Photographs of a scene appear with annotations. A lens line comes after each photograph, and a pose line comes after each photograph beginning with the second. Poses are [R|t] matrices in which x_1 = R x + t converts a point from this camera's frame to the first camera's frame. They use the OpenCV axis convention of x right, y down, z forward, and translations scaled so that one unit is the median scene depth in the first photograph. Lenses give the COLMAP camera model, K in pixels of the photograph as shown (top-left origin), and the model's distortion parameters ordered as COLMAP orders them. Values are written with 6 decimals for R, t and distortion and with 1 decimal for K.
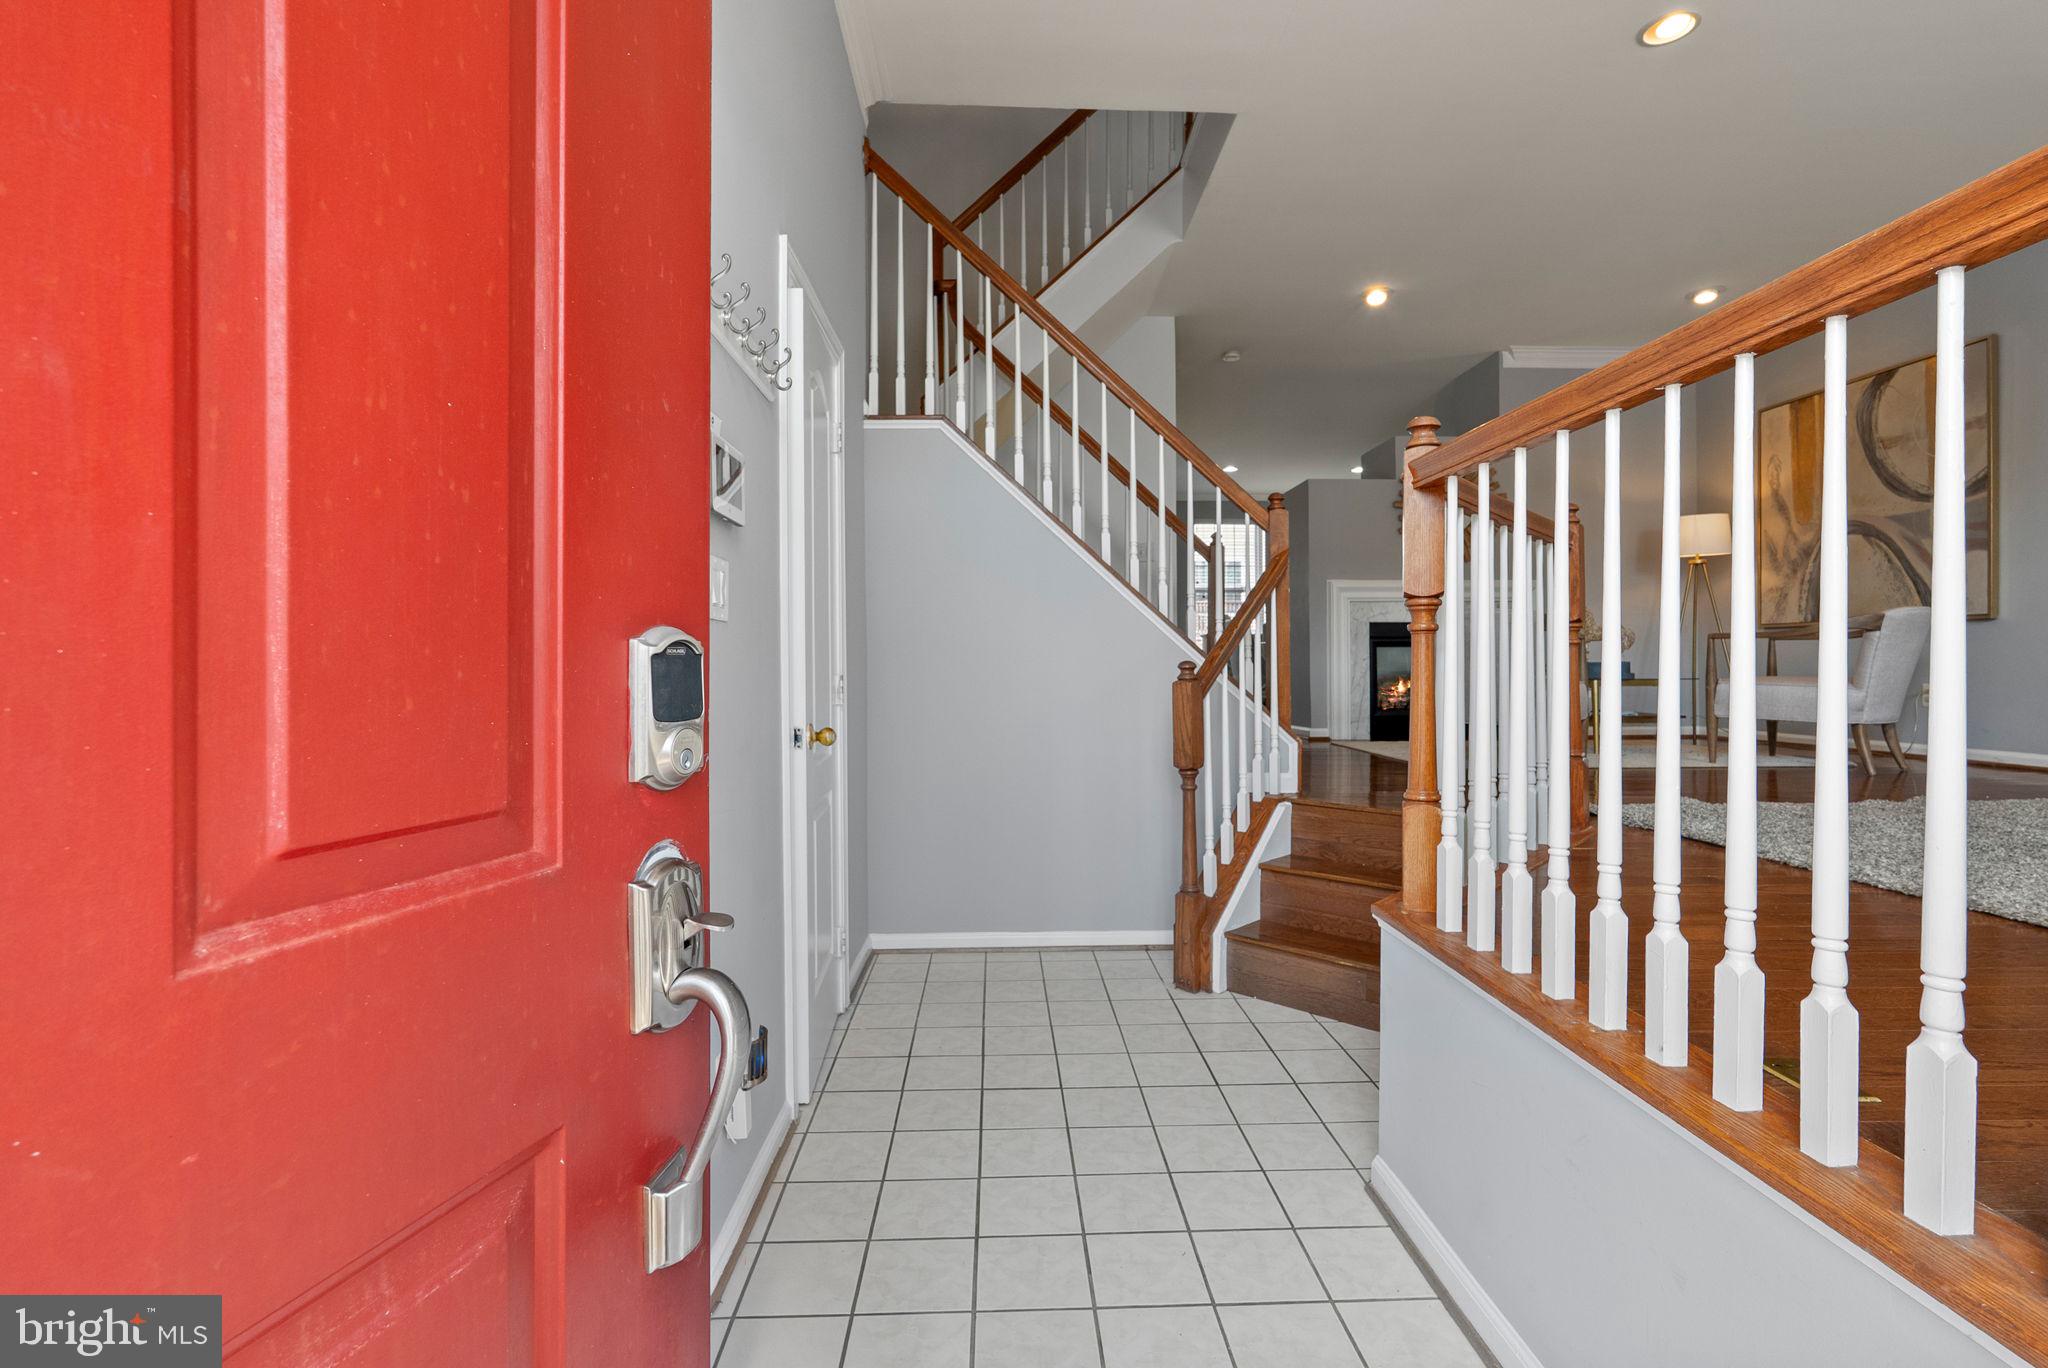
lens RADIAL K [[915.6, 0, 1024.8], [0, 915.6, 672.4], [0, 0, 1]] dist [0.004220, -0.000446]
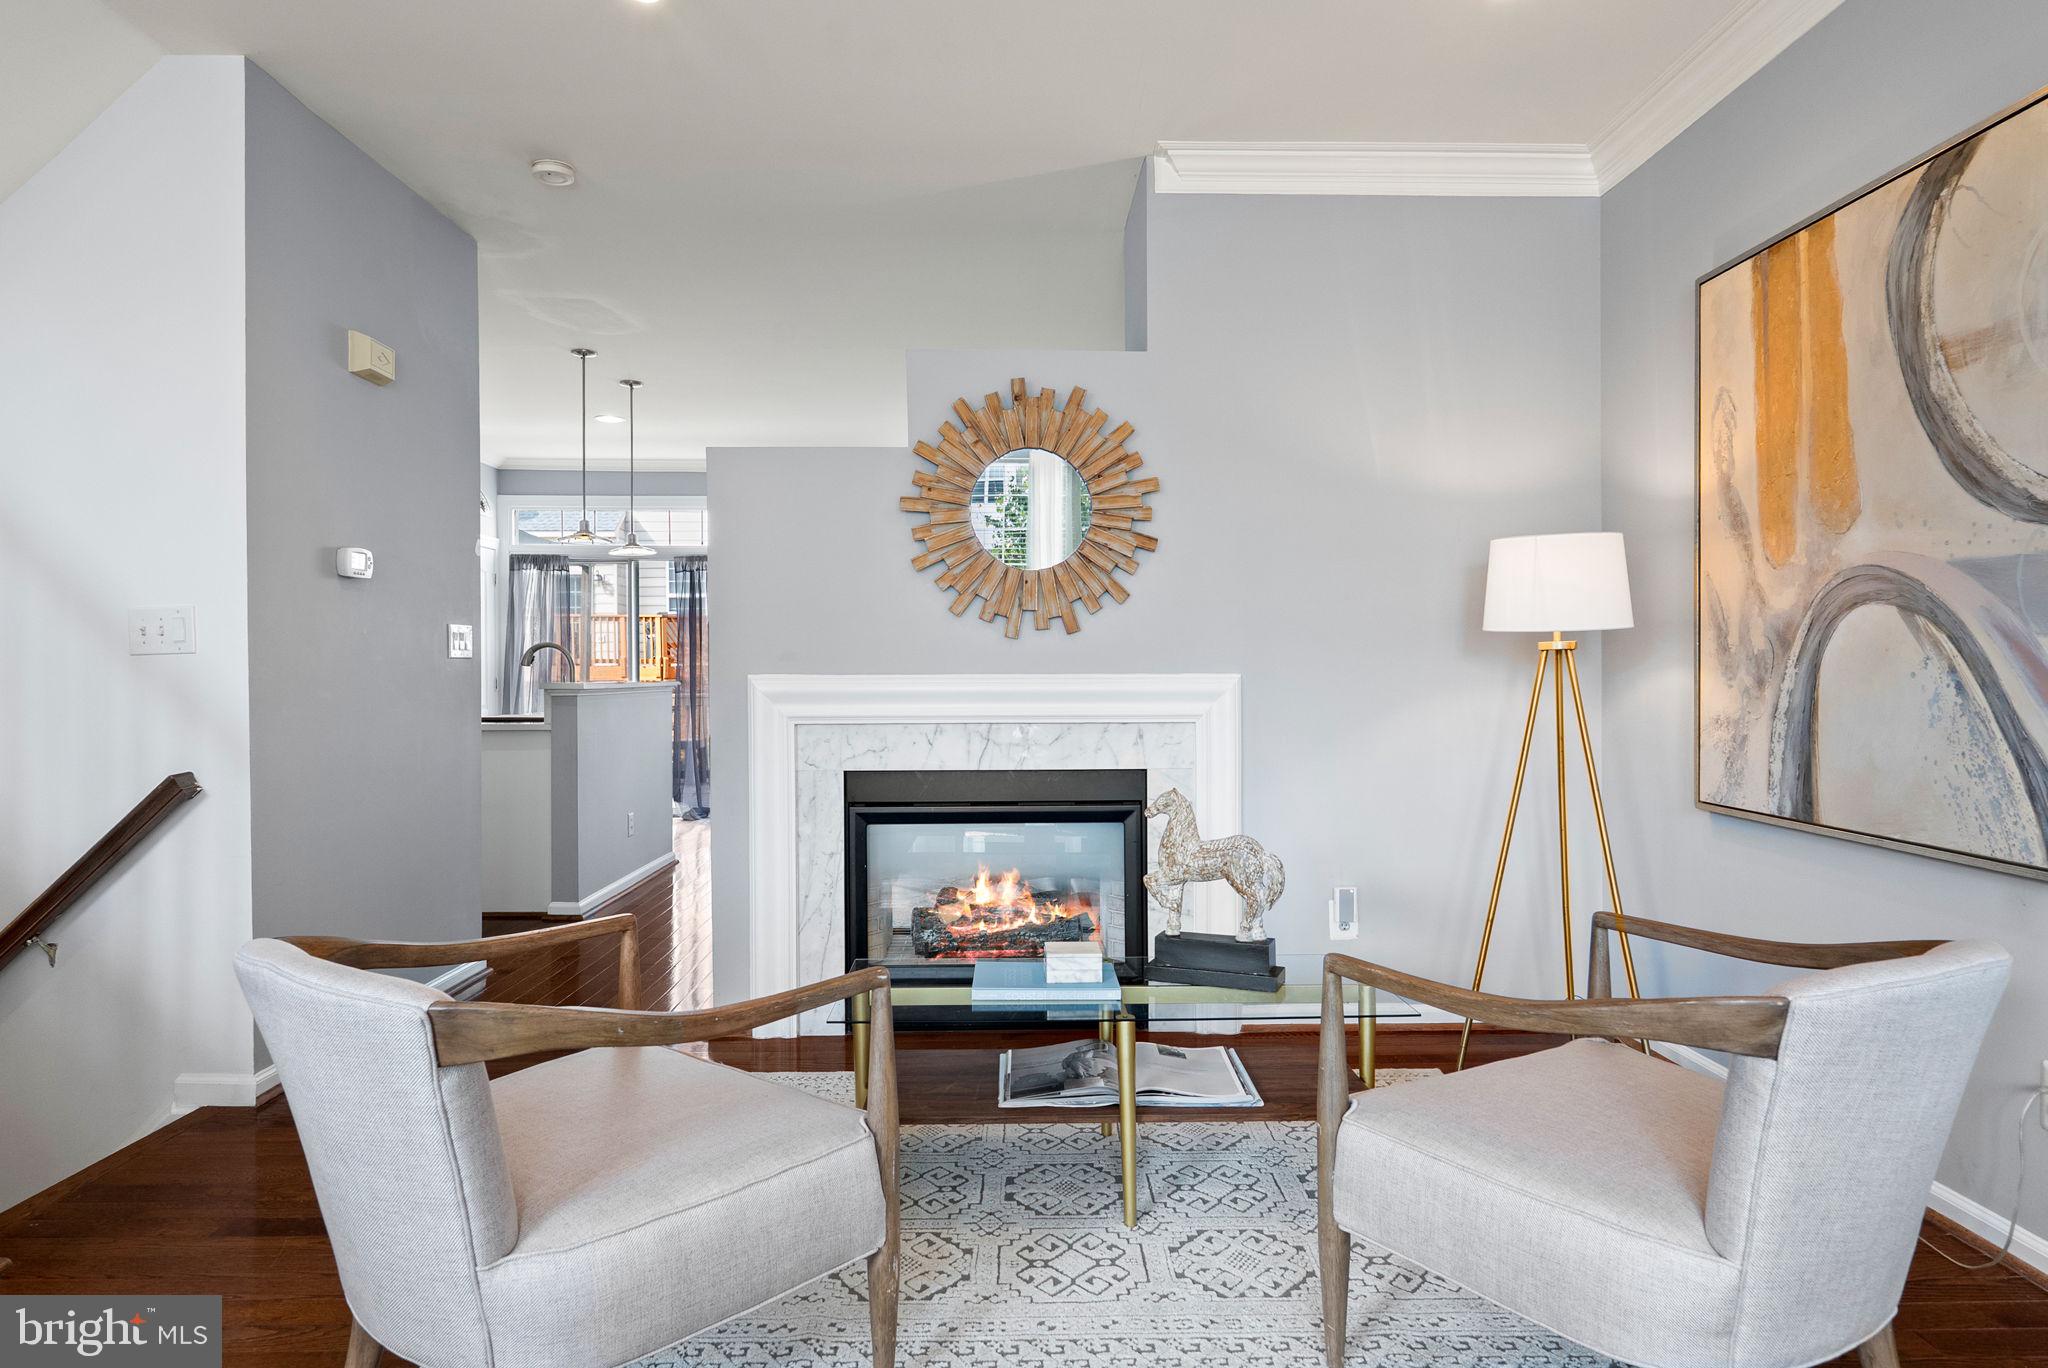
lens RADIAL K [[1175.4, 0, 1024.6], [0, 1175.4, 684.5], [0, 0, 1]] dist [0.004165, 0.000765]
pose [[0.999833, 0.002370, -0.018104, 0.531430], [-0.002265, 0.999980, 0.005843, -0.111738], [0.018117, -0.005801, 0.999819, 0.487851]]
